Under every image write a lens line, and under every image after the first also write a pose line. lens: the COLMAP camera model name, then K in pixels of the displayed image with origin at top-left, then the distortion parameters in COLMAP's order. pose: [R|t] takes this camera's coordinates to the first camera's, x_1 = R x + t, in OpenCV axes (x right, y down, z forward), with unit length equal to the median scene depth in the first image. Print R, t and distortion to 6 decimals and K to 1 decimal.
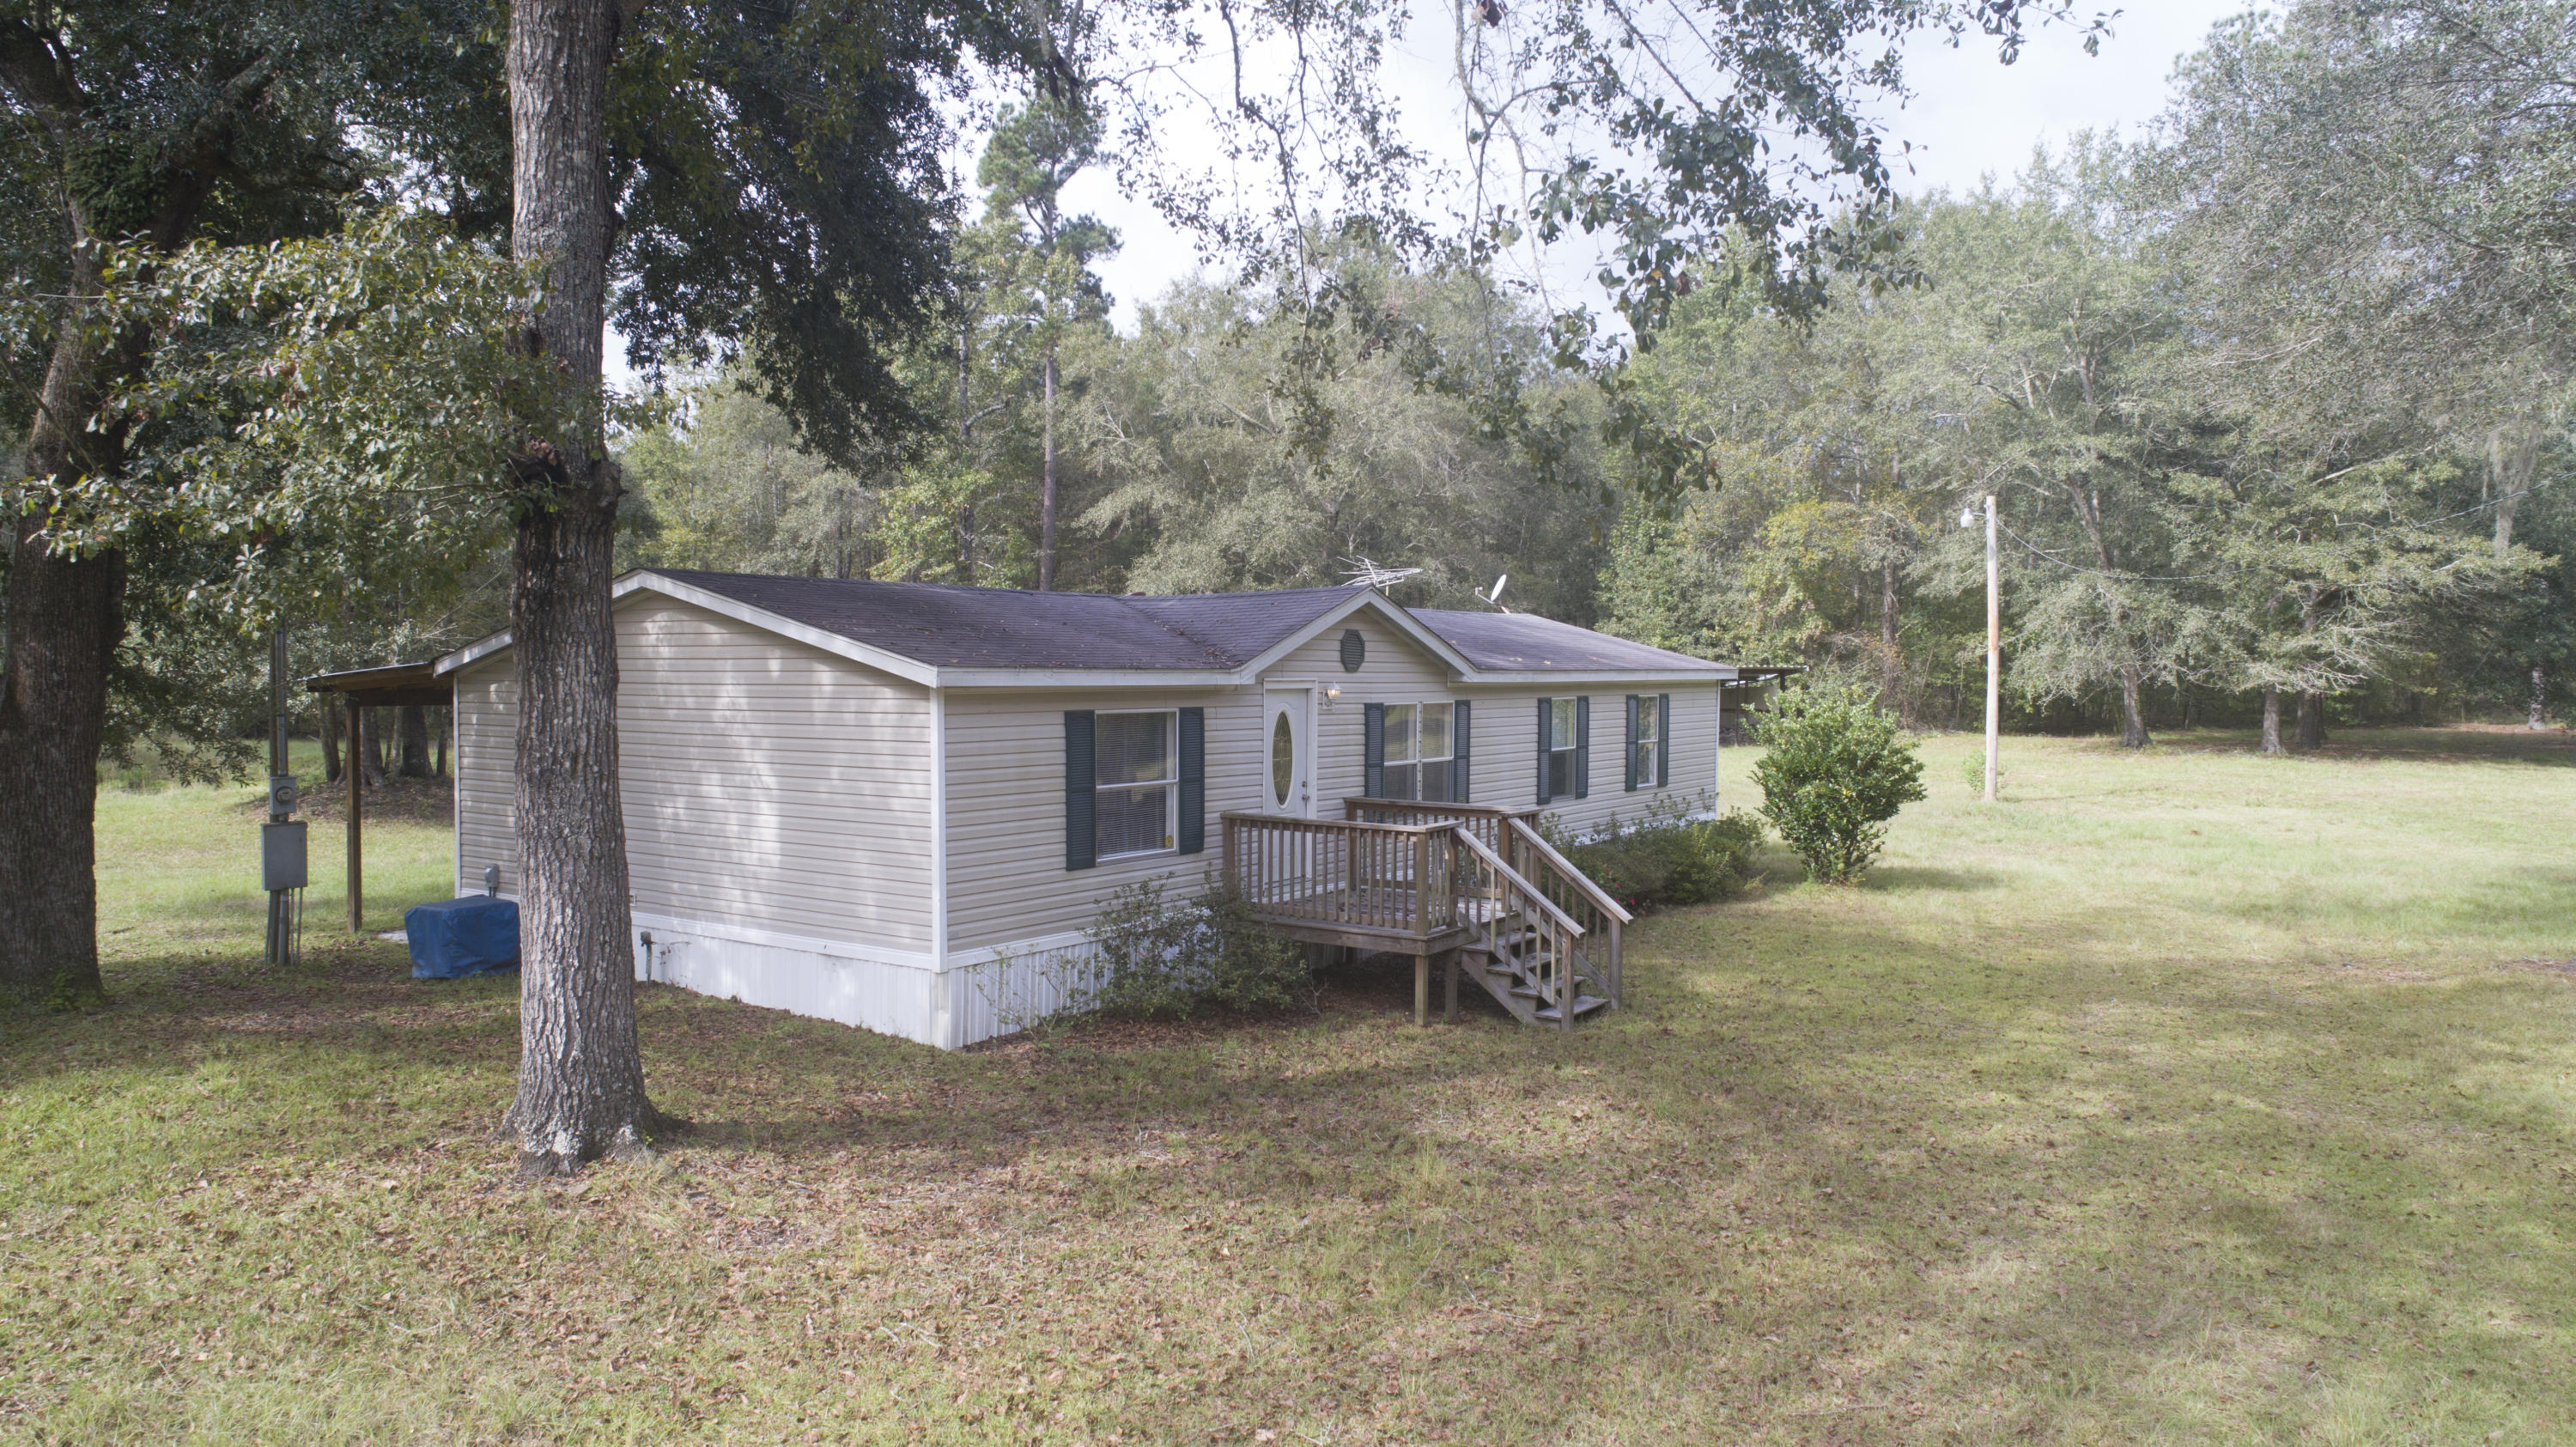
lens RADIAL K [[1737.4, 0, 1288.0], [0, 1737.4, 723.5], [0, 0, 1]] dist [-0.007540, 0.007994]
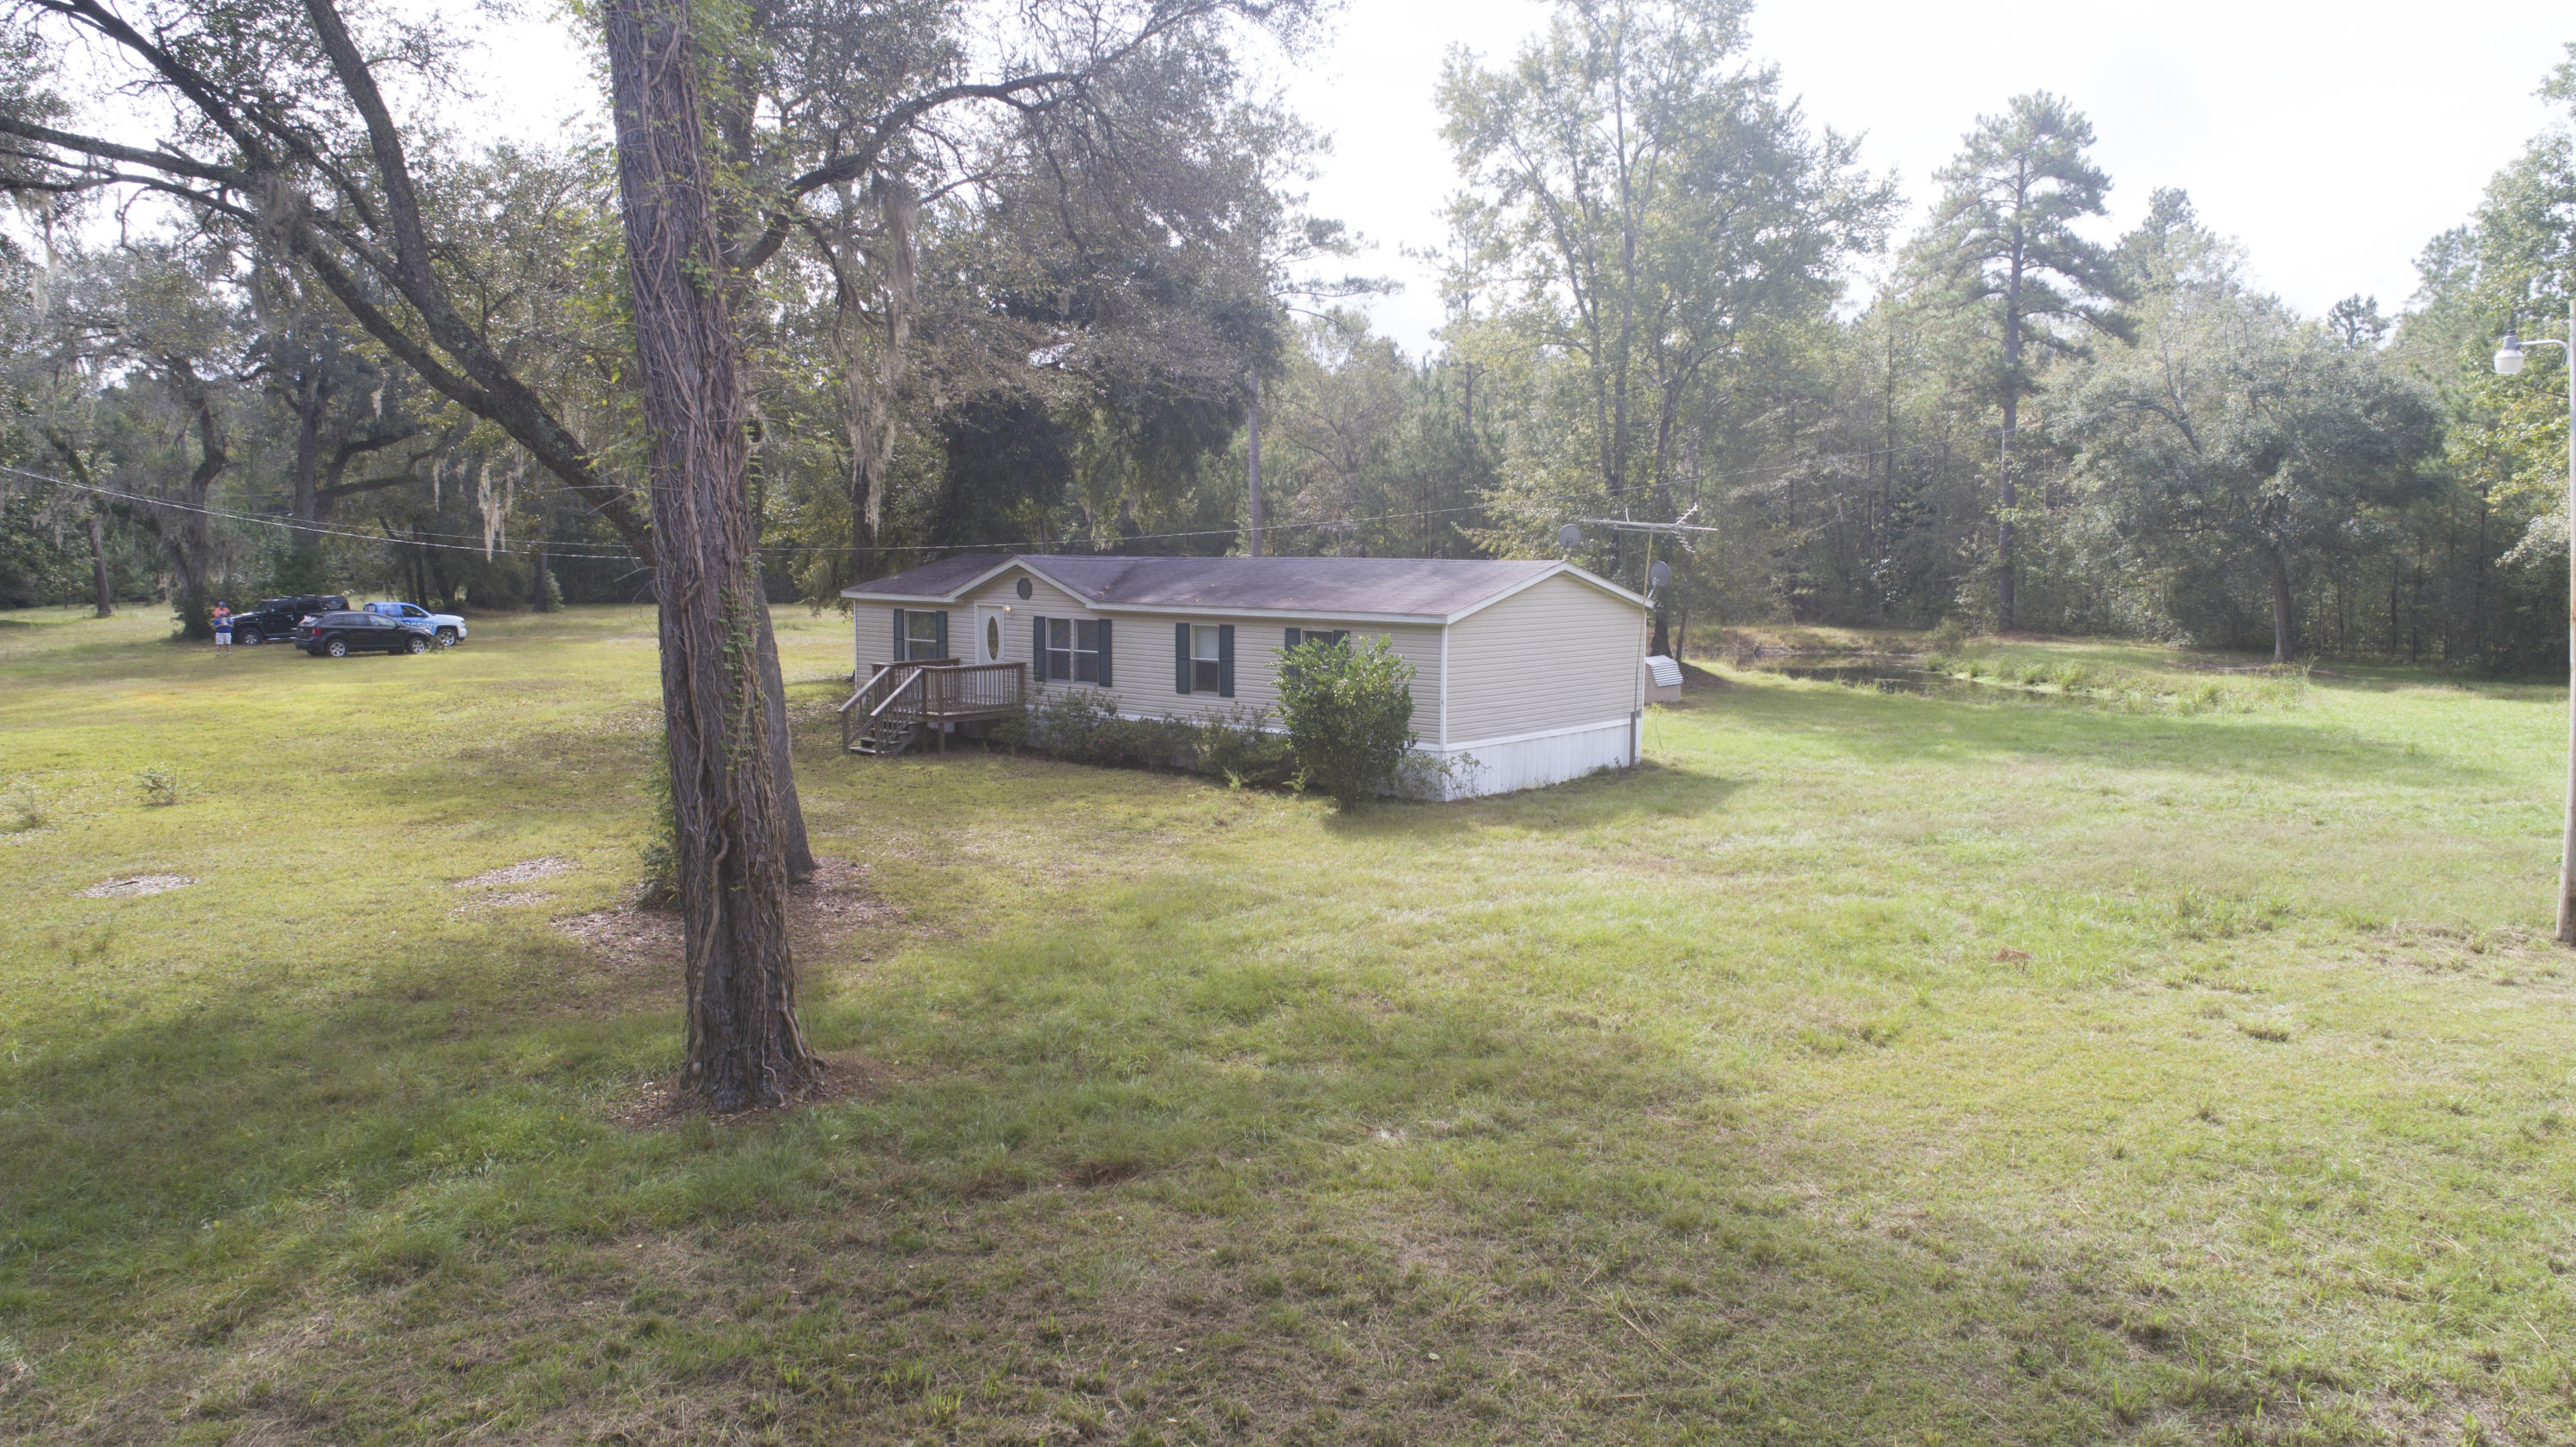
lens RADIAL K [[1737.4, 0, 1288.0], [0, 1737.4, 723.5], [0, 0, 1]] dist [-0.007540, 0.007994]
pose [[-0.095336, 0.096697, -0.990737, 2.184553], [-0.043972, 0.993890, 0.101236, -0.113125], [0.994474, 0.053216, -0.090501, 1.633449]]
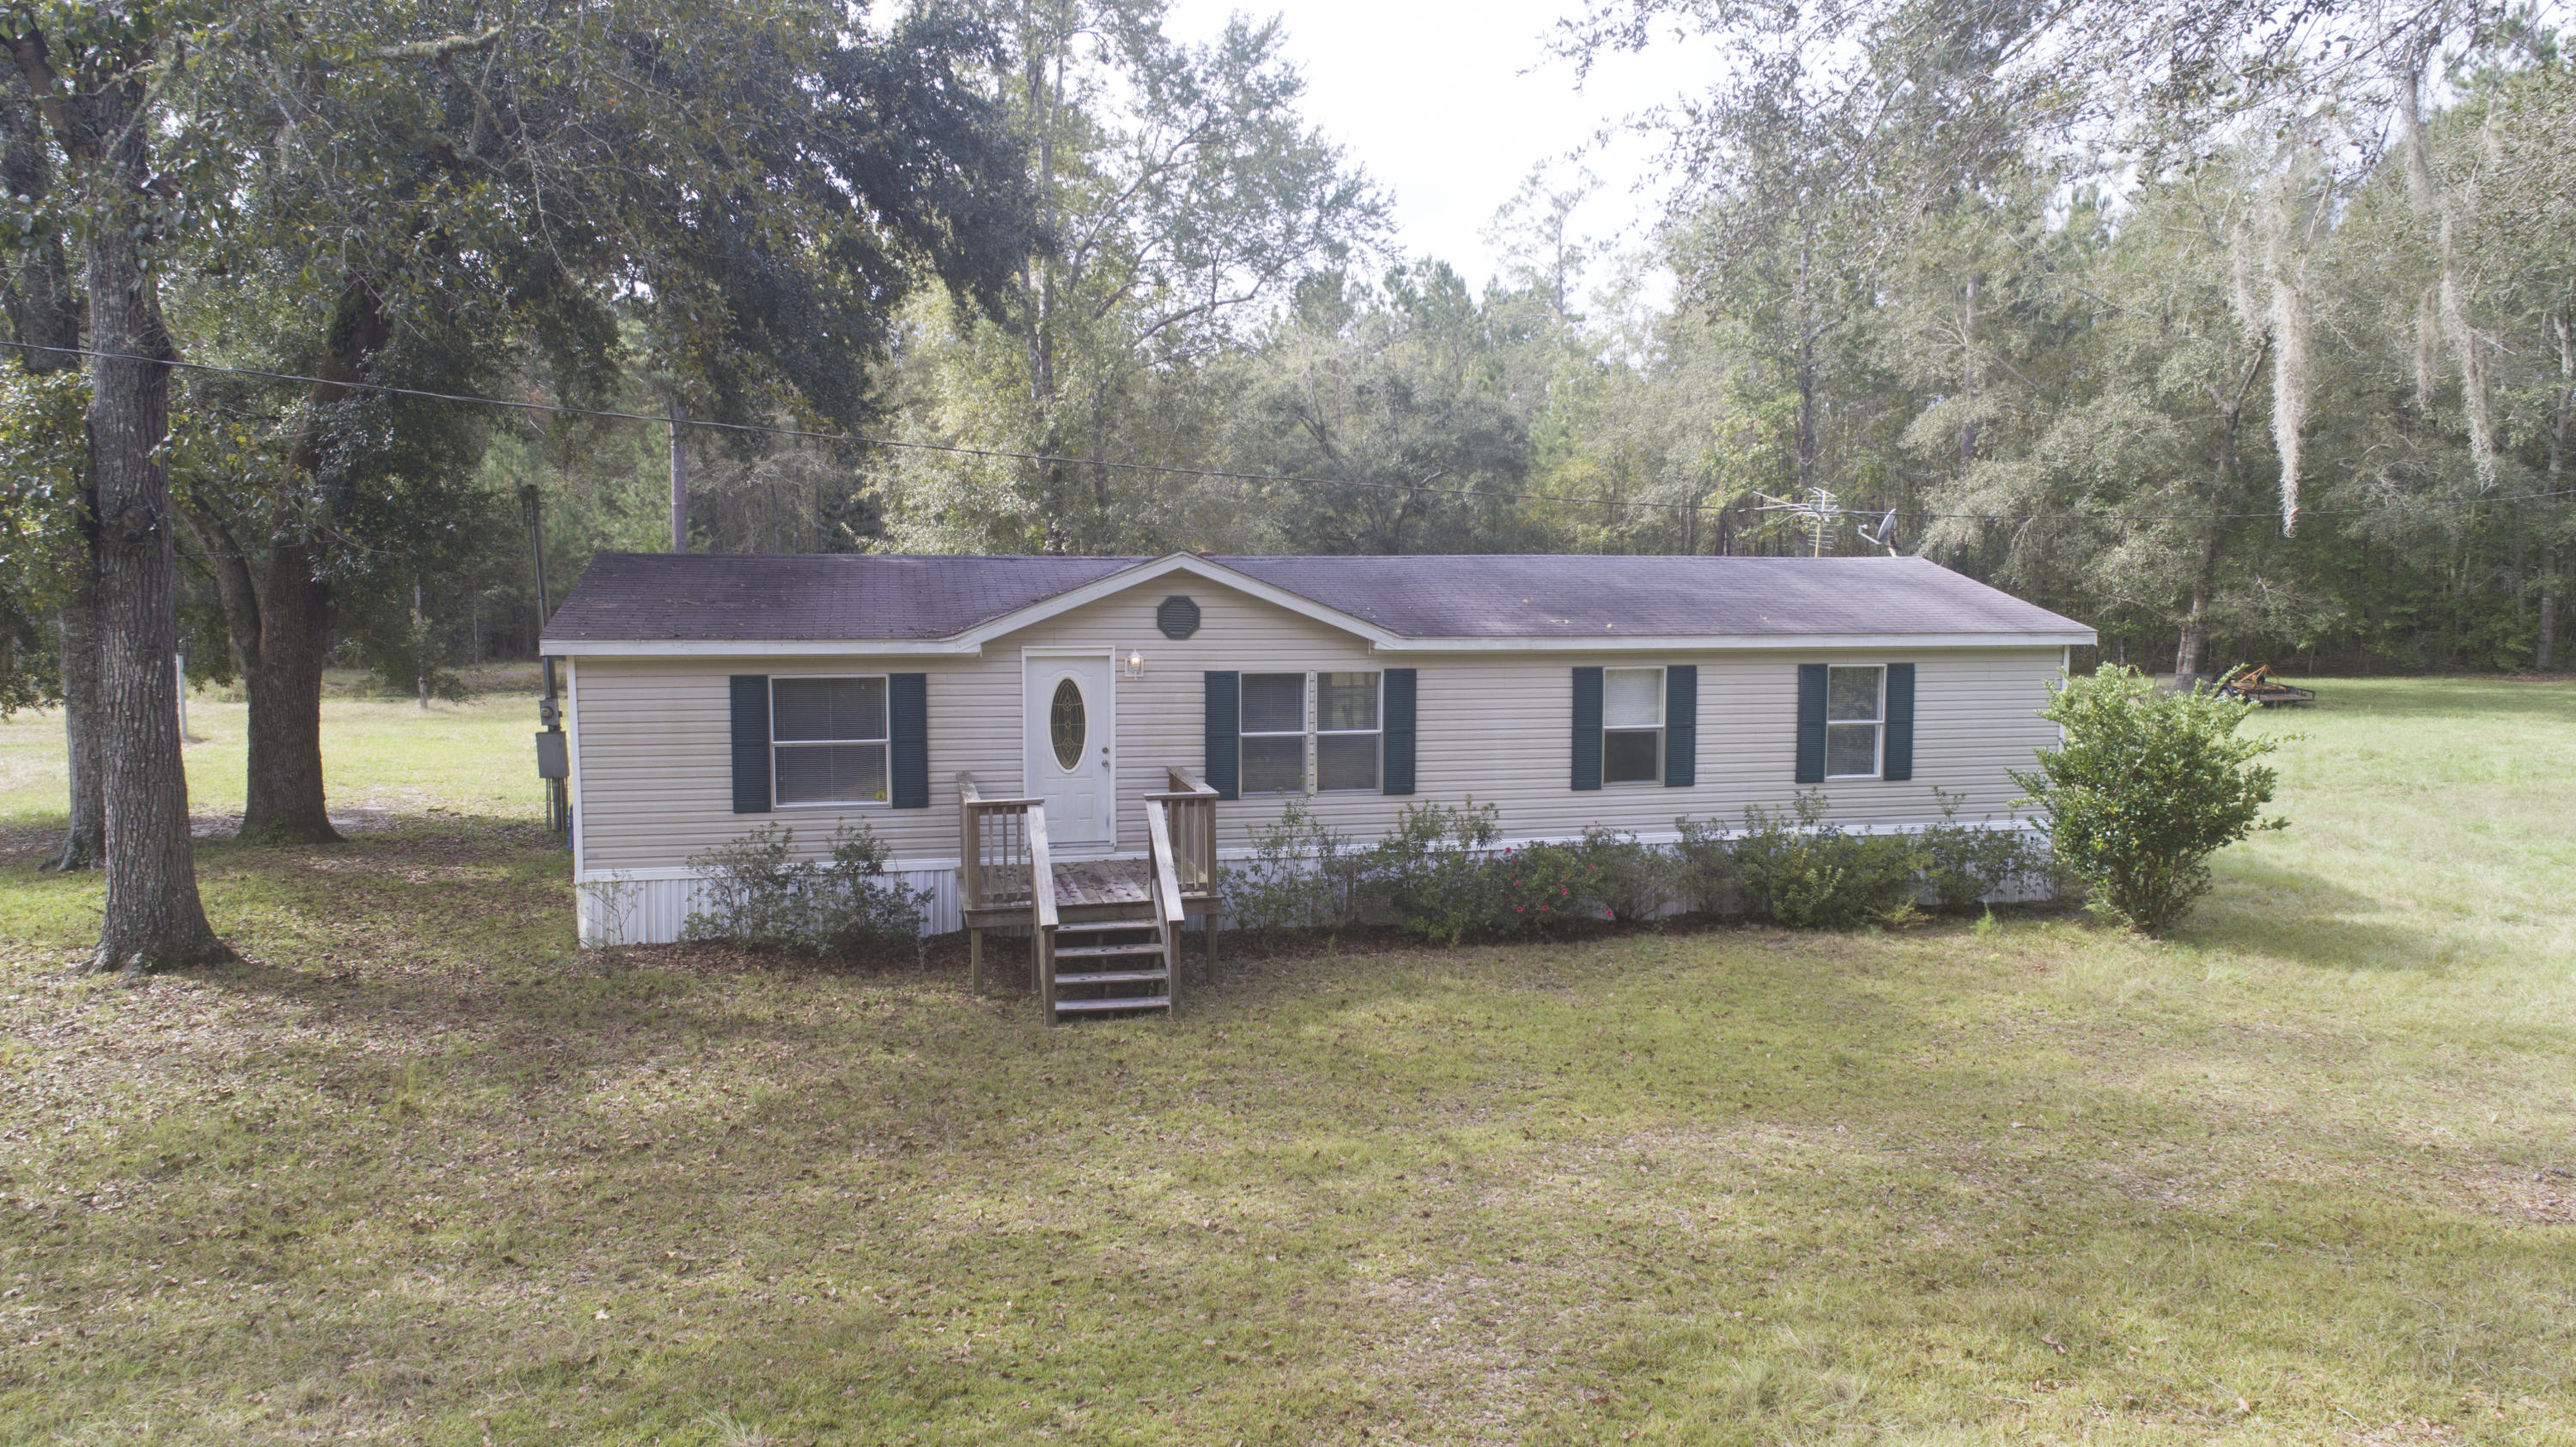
lens RADIAL K [[1737.4, 0, 1288.0], [0, 1737.4, 723.5], [0, 0, 1]] dist [-0.007540, 0.007994]
pose [[0.745937, 0.054651, -0.663771, 0.809909], [-0.022588, 0.998130, 0.056797, -0.043321], [0.665634, -0.027374, 0.745776, 0.338231]]
